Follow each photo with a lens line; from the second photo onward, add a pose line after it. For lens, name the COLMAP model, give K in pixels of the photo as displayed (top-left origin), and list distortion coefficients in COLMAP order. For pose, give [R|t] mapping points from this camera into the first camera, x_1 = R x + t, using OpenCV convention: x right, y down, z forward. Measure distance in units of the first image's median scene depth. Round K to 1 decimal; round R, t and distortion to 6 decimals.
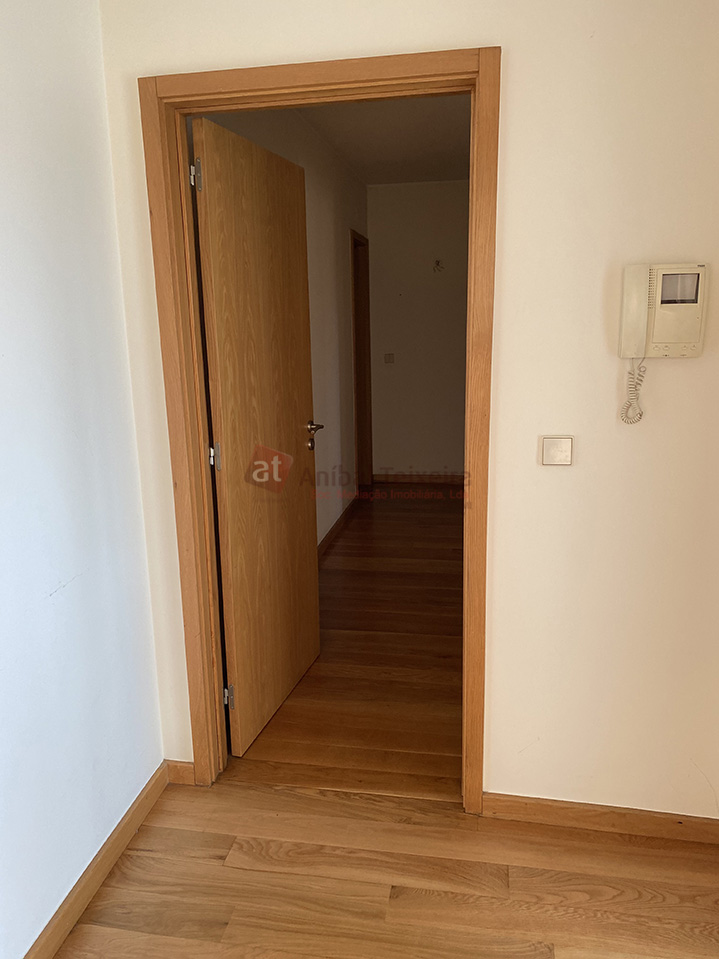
lens RADIAL K [[728.1, 0, 359.5], [0, 728.1, 479.5], [0, 0, 1]] dist [0.000586, -0.000019]
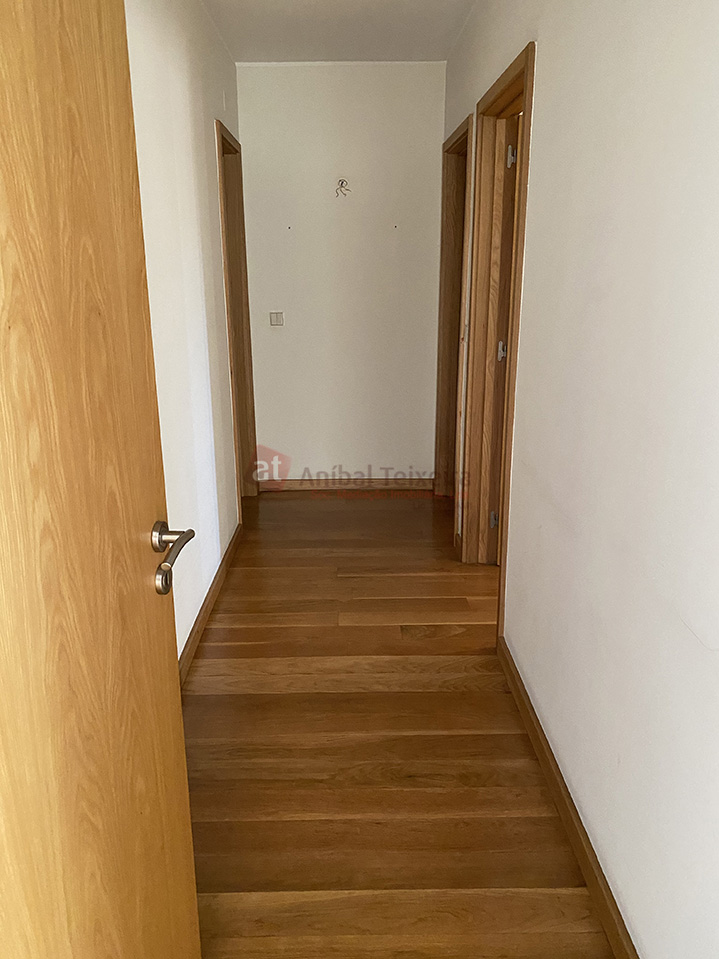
lens RADIAL K [[732.6, 0, 359.5], [0, 732.6, 479.5], [0, 0, 1]] dist [-0.030446, -0.001061]
pose [[0.981379, -0.031164, 0.189537, -0.025235], [0.021117, 0.998274, 0.054801, -0.071161], [-0.190917, -0.049778, 0.980343, 0.415746]]
